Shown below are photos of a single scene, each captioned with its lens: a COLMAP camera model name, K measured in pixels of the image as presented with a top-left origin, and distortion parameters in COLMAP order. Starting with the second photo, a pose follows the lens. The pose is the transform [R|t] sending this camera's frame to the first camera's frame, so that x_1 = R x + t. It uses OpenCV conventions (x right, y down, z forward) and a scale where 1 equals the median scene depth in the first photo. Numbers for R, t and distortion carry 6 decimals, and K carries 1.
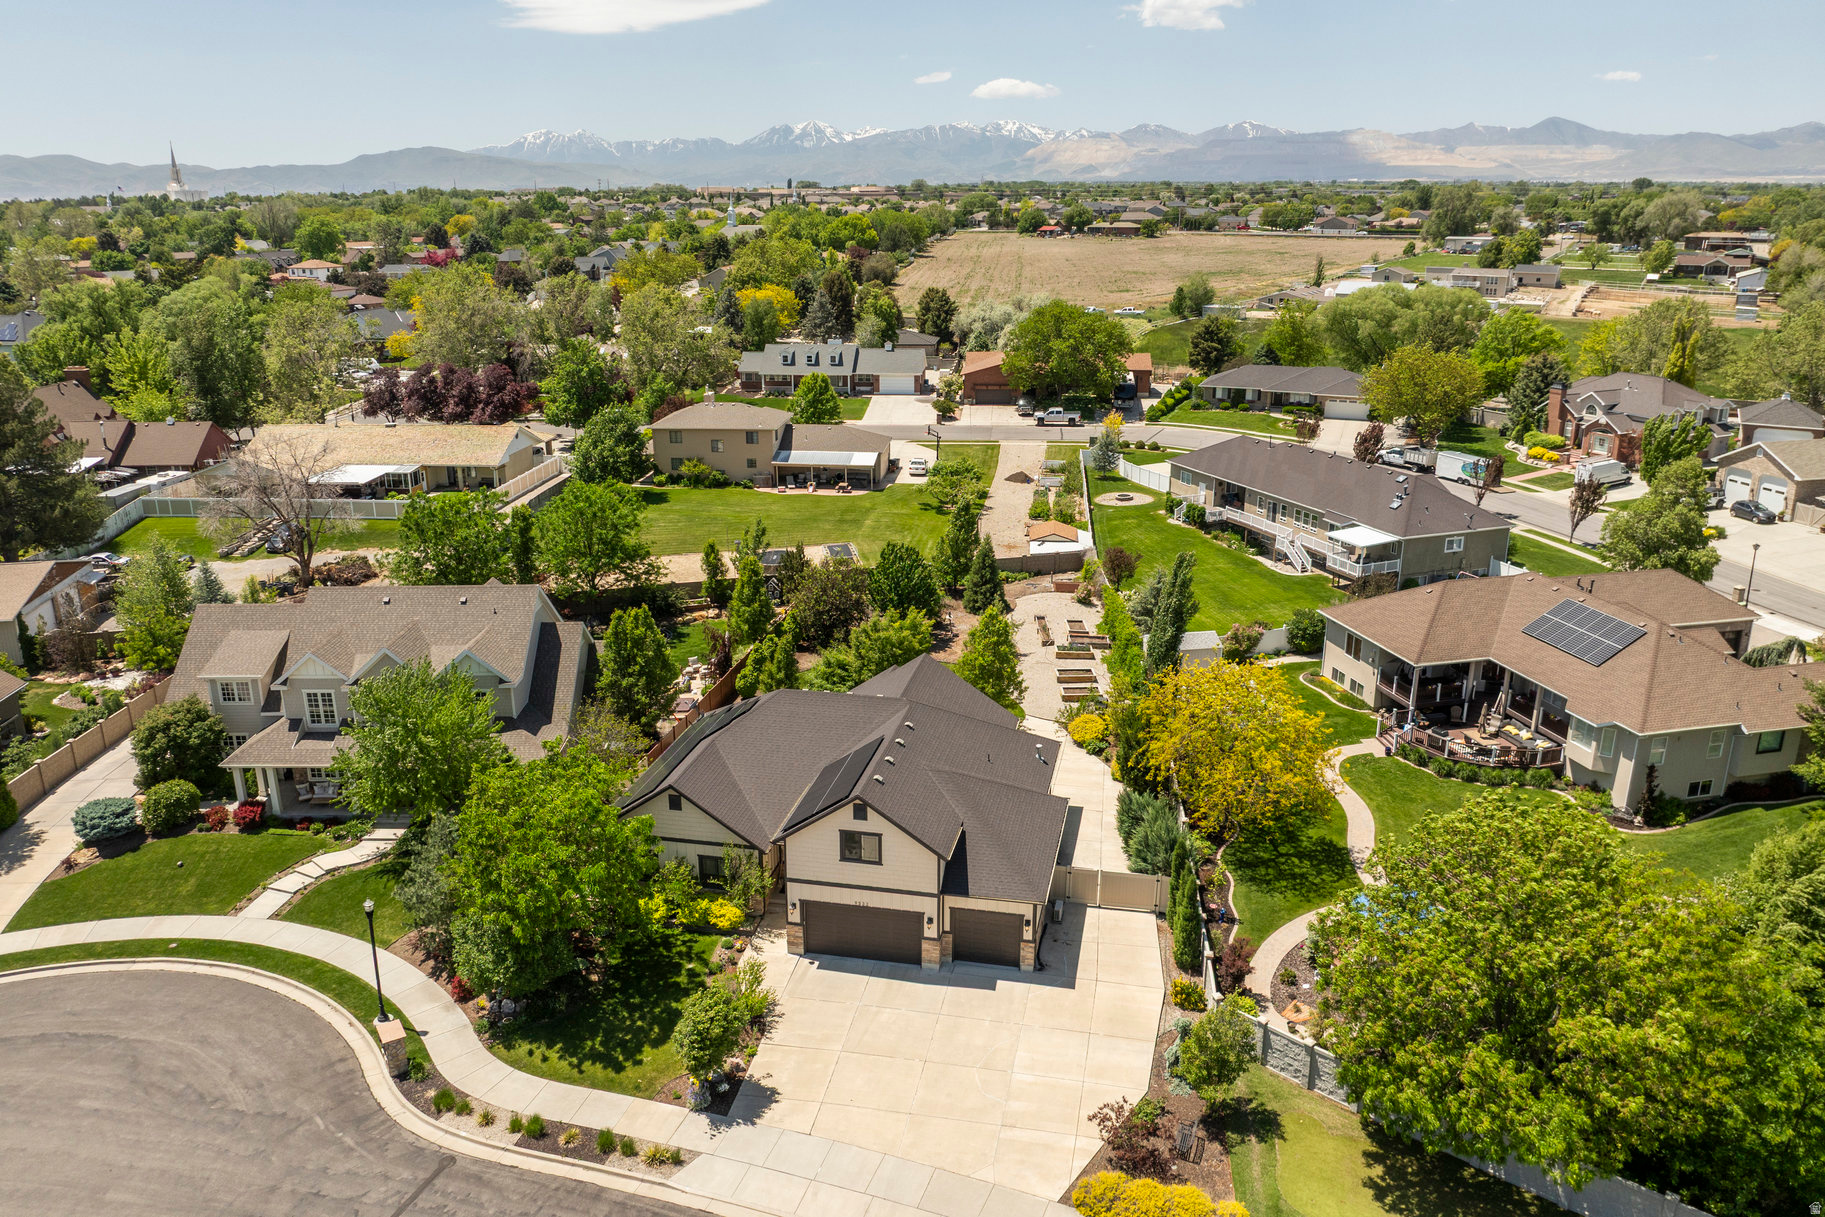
lens RADIAL K [[1287.1, 0, 916.1], [0, 1287.1, 604.5], [0, 0, 1]] dist [-0.040514, -0.000416]
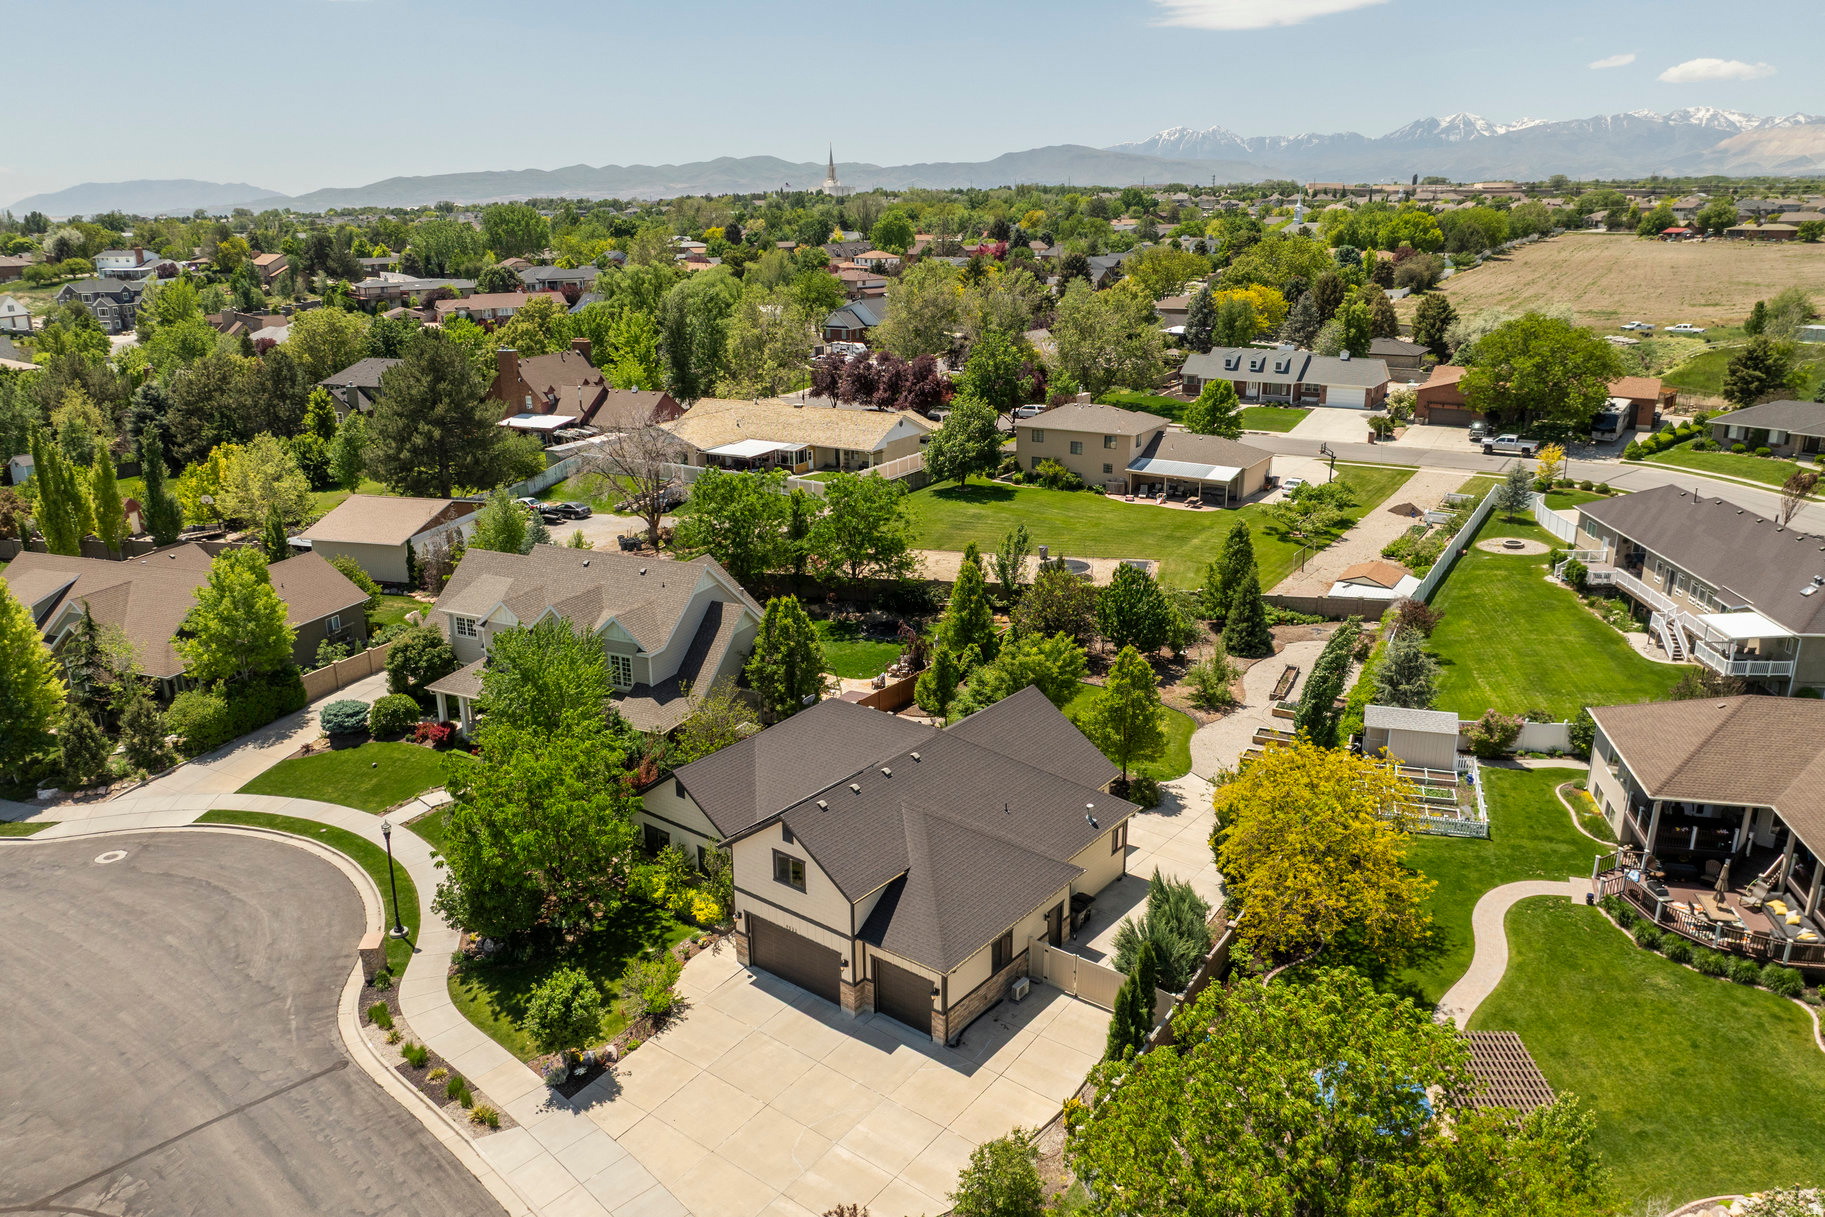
lens RADIAL K [[1287.1, 0, 916.1], [0, 1287.1, 604.5], [0, 0, 1]] dist [-0.040514, -0.000416]
pose [[0.896559, 0.125788, -0.424687, 0.201474], [-0.124620, 0.991731, 0.030655, -0.023885], [0.425031, 0.025440, 0.904821, 0.077214]]
